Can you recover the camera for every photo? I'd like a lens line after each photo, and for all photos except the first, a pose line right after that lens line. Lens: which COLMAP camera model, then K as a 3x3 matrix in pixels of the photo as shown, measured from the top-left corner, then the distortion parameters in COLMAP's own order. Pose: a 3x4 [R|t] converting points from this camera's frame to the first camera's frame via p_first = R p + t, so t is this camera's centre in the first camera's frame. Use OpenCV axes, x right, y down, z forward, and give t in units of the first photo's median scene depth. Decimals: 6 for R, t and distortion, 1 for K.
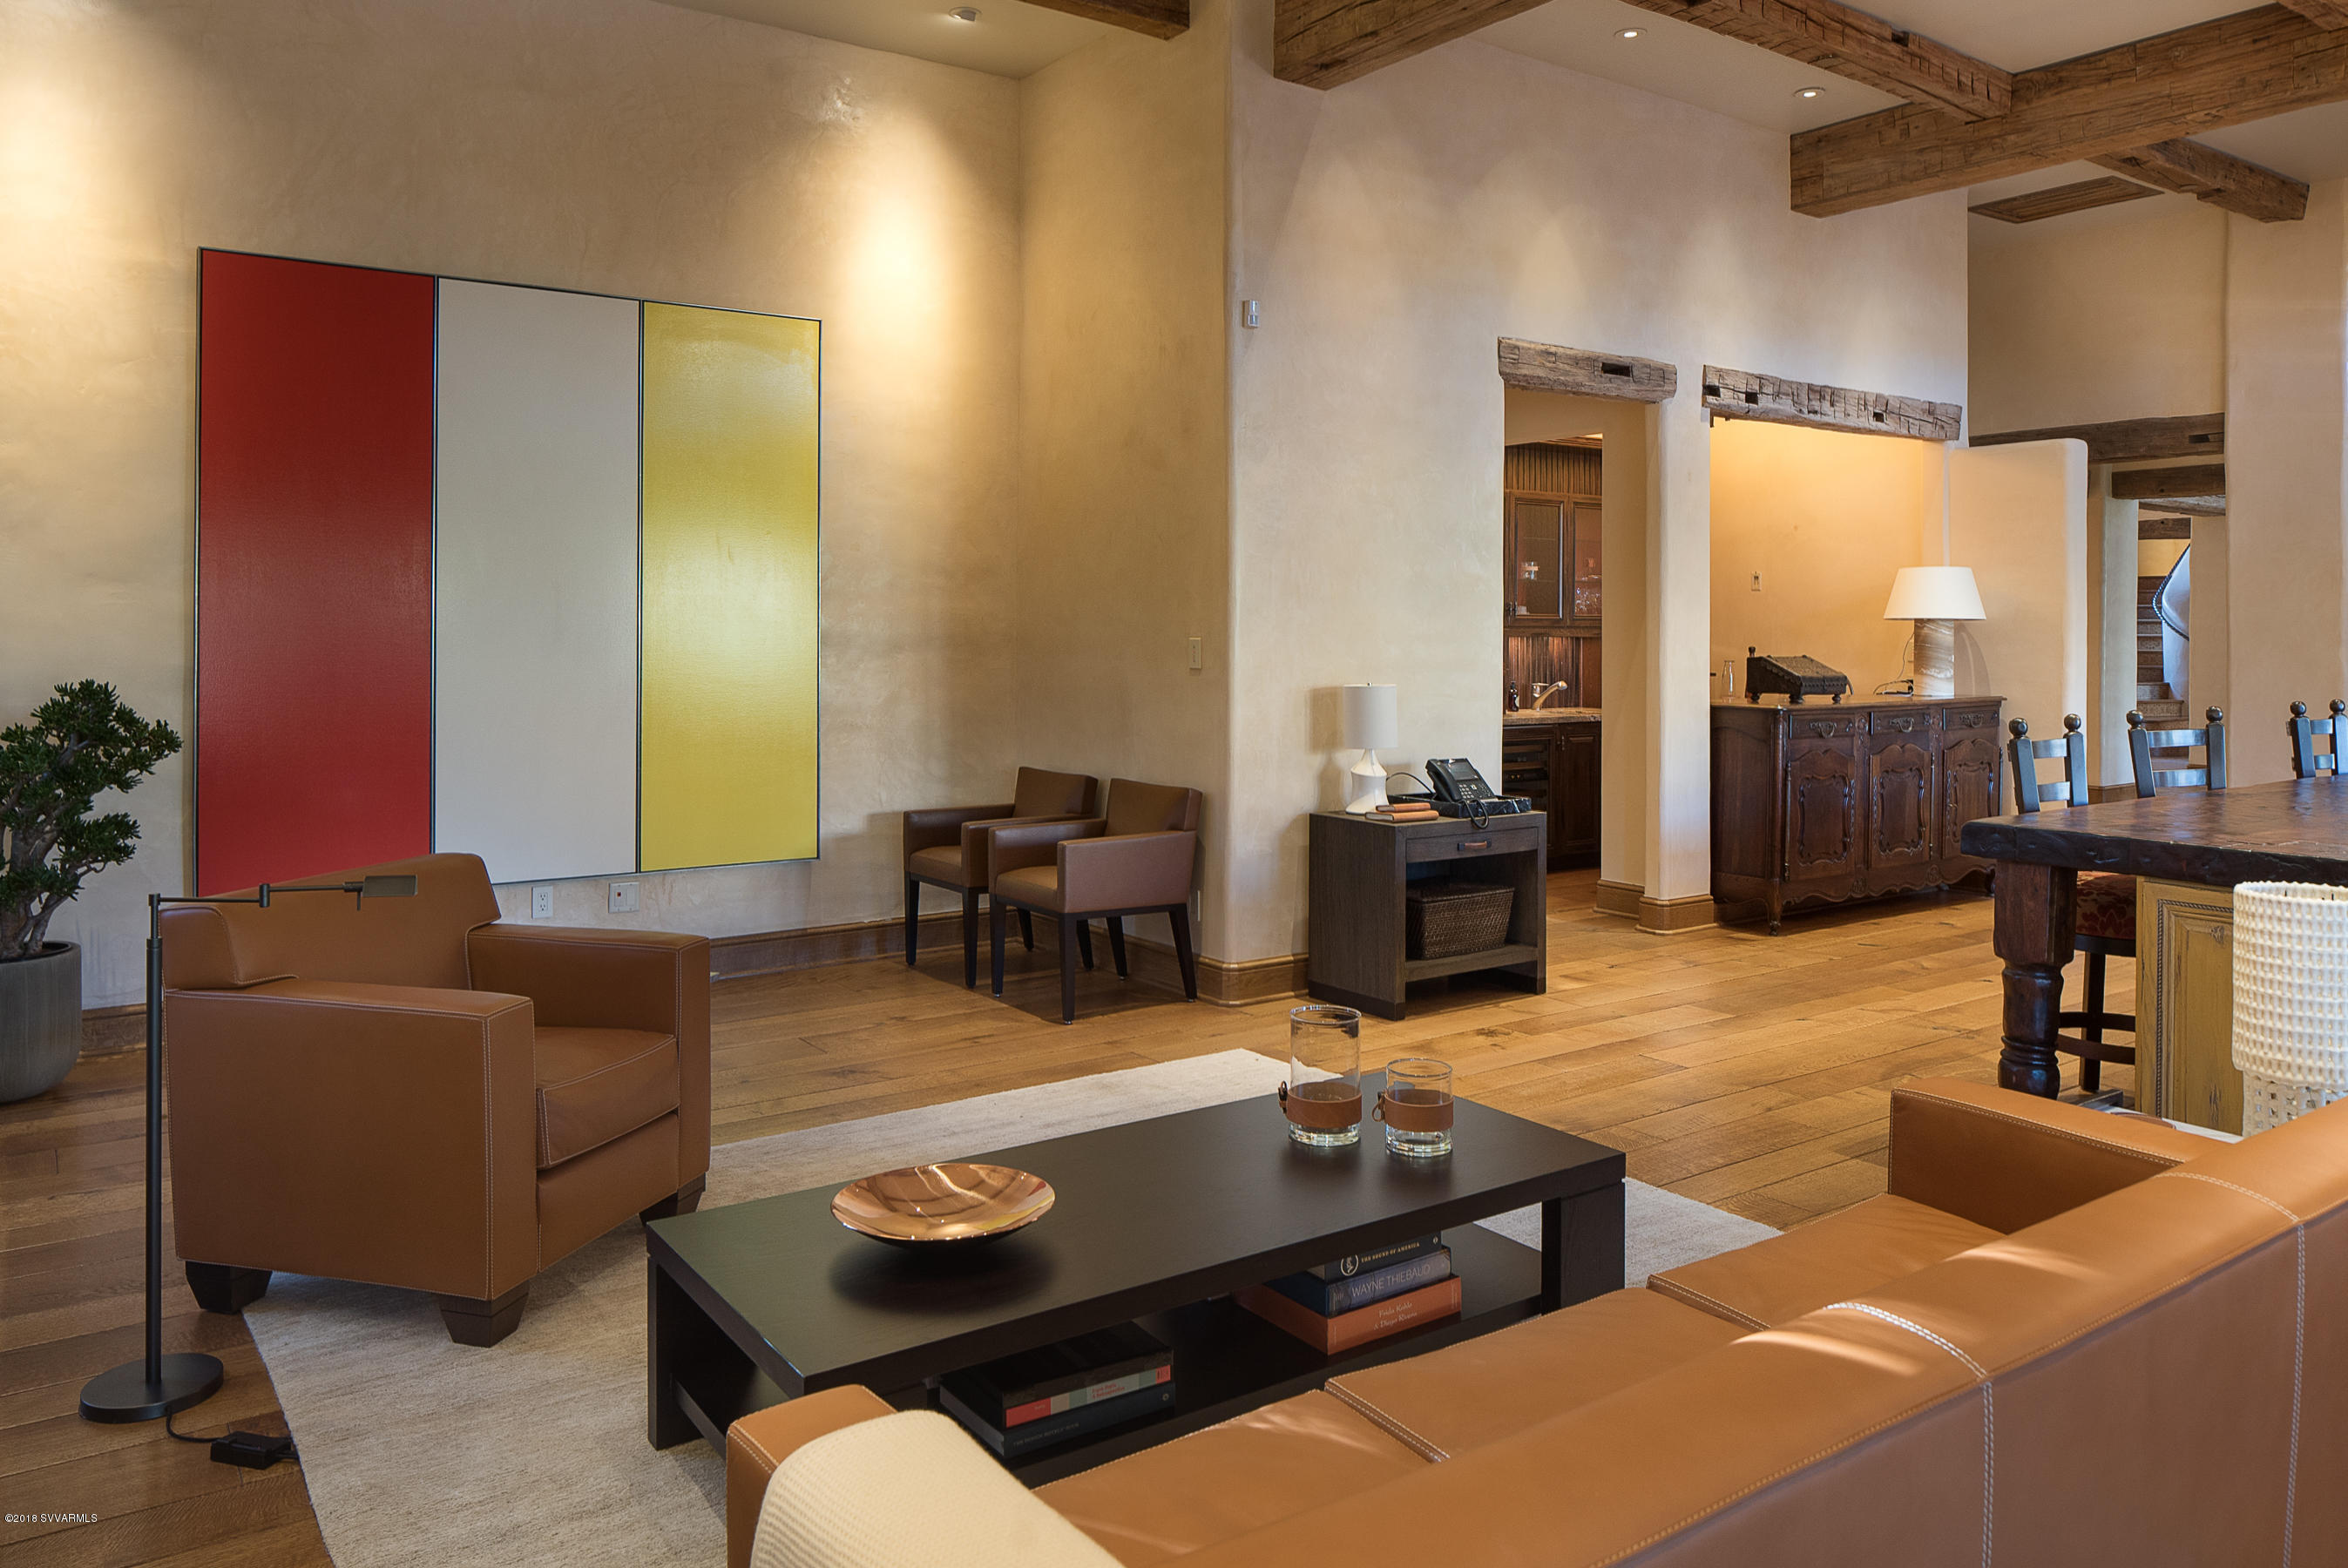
lens RADIAL K [[1622.6, 0, 1185.0], [0, 1622.6, 638.5], [0, 0, 1]] dist [-0.004542, 0.004800]
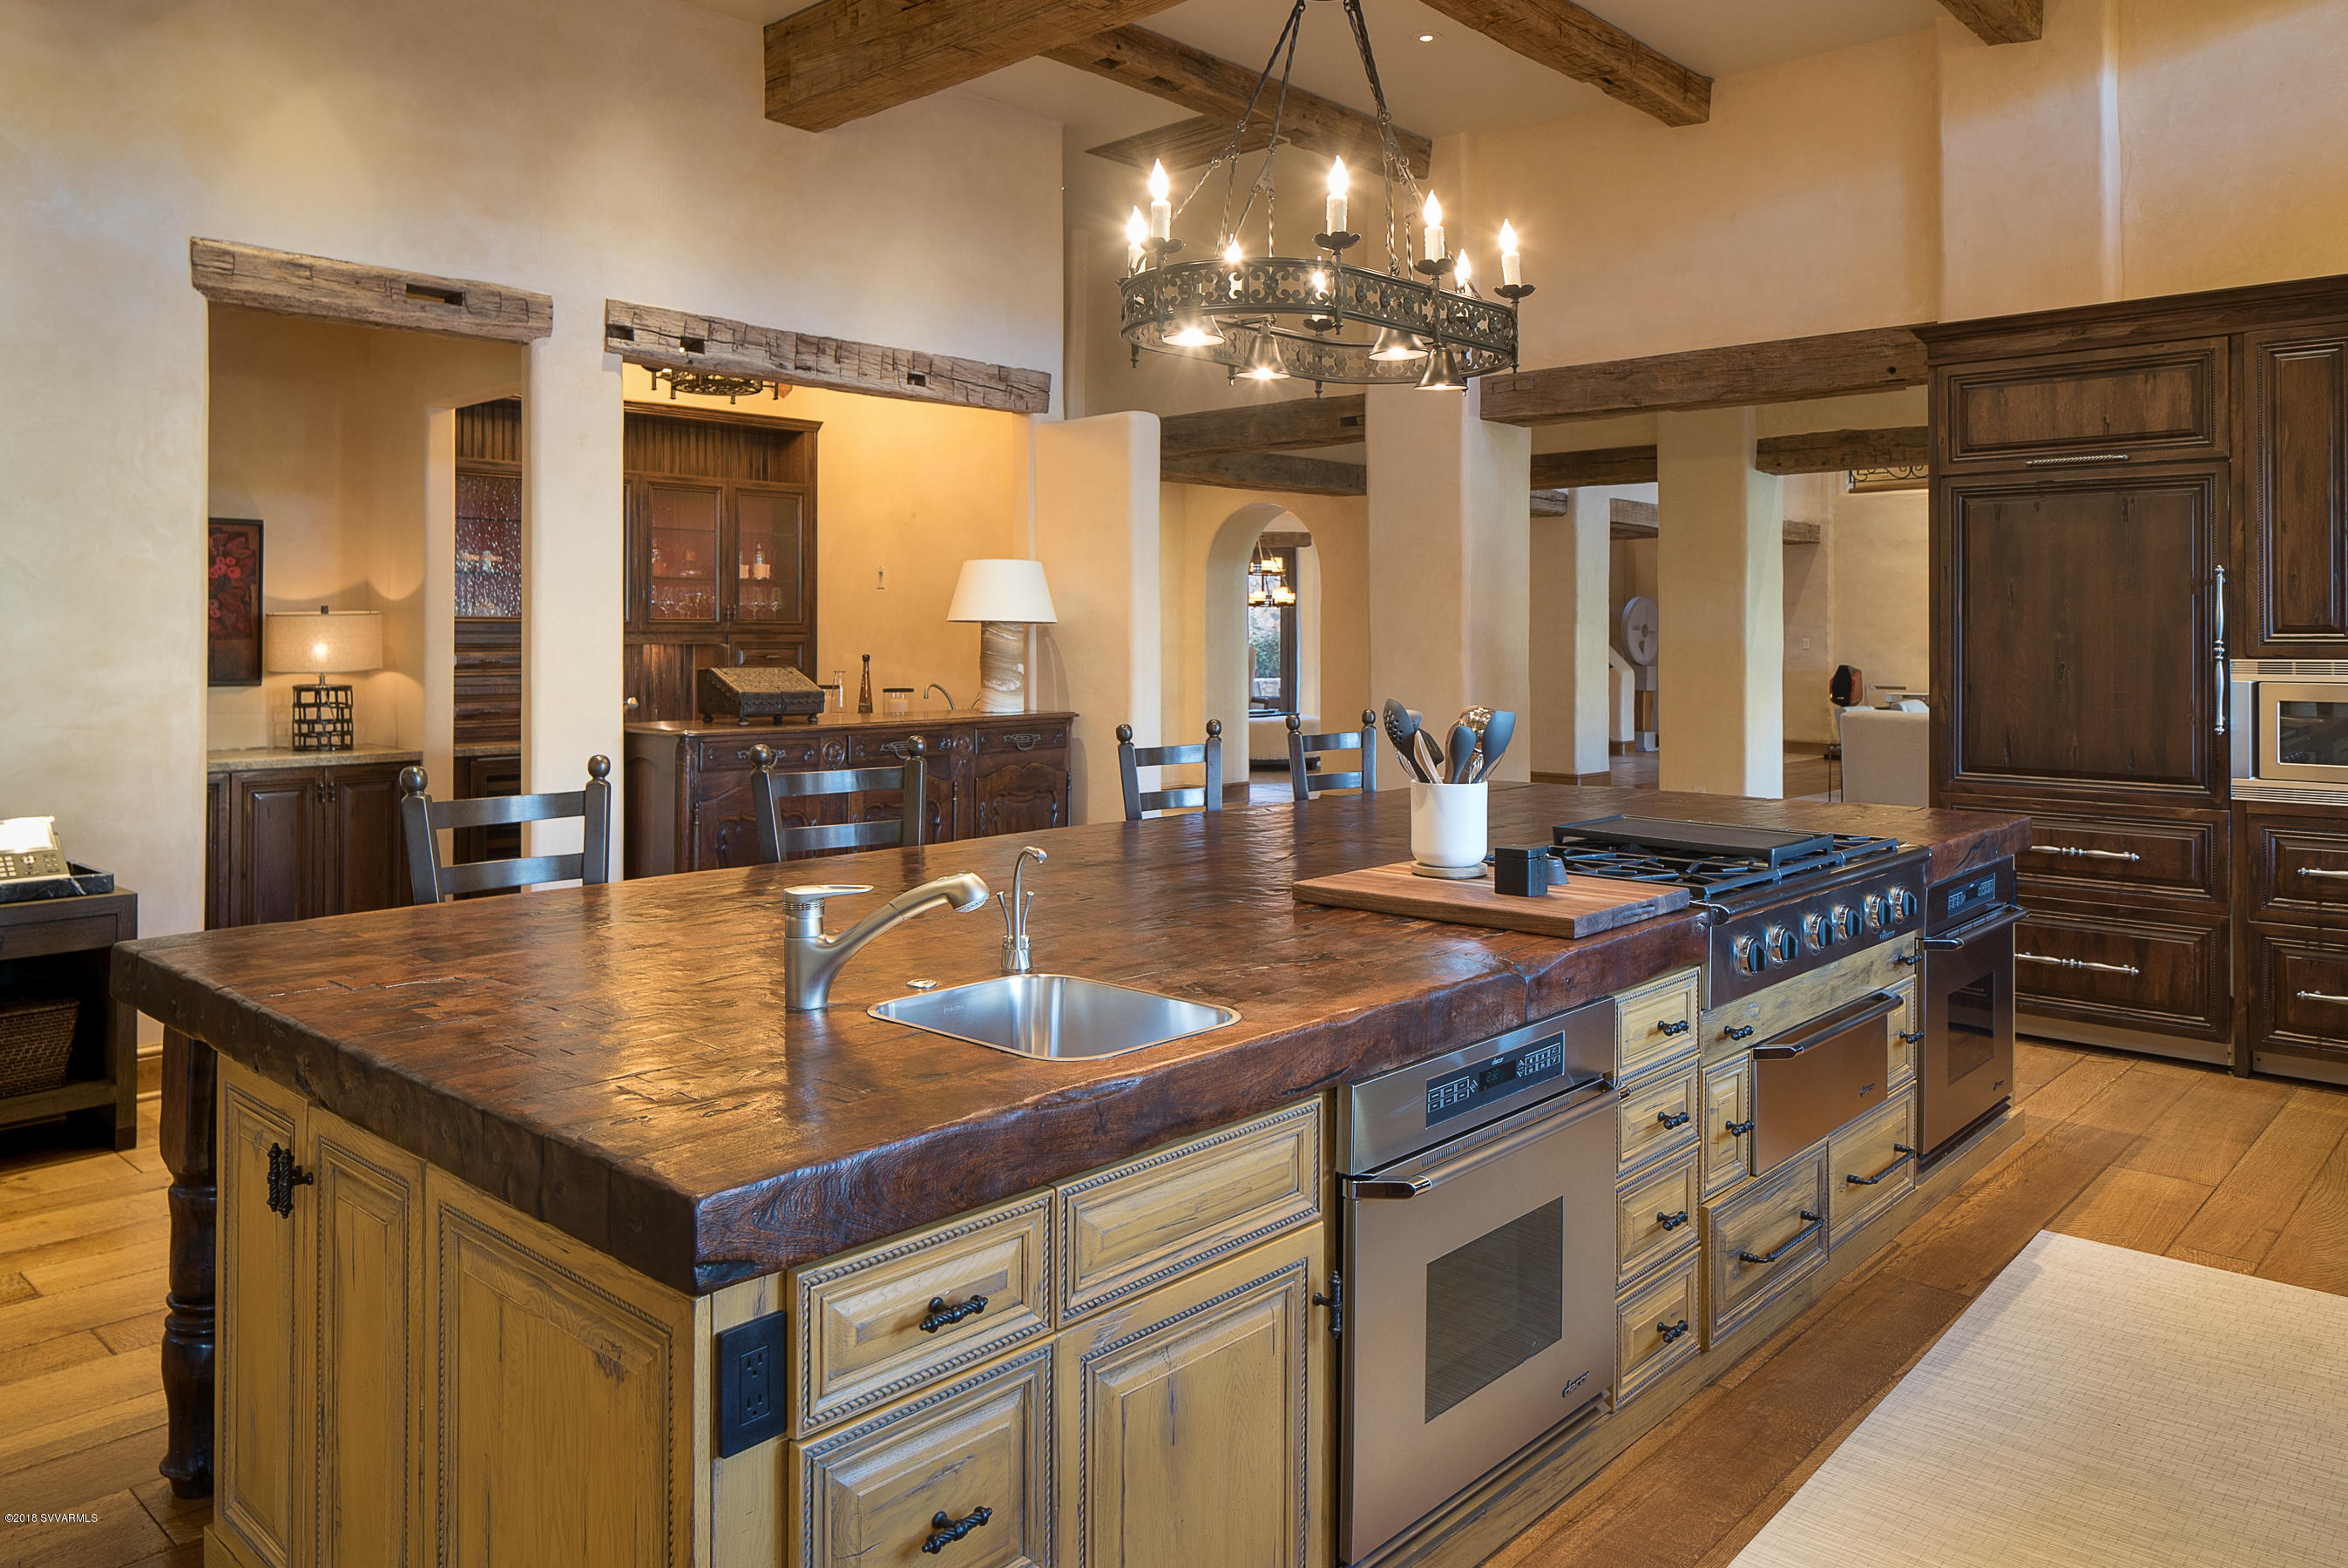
lens RADIAL K [[1622.6, 0, 1160.1], [0, 1622.6, 628.3], [0, 0, 1]] dist [-0.004542, 0.004800]
pose [[0.980303, -0.000068, 0.197499, 0.376662], [0.002233, 0.999940, -0.010741, 0.000764], [-0.197486, 0.010971, 0.980244, 0.153879]]
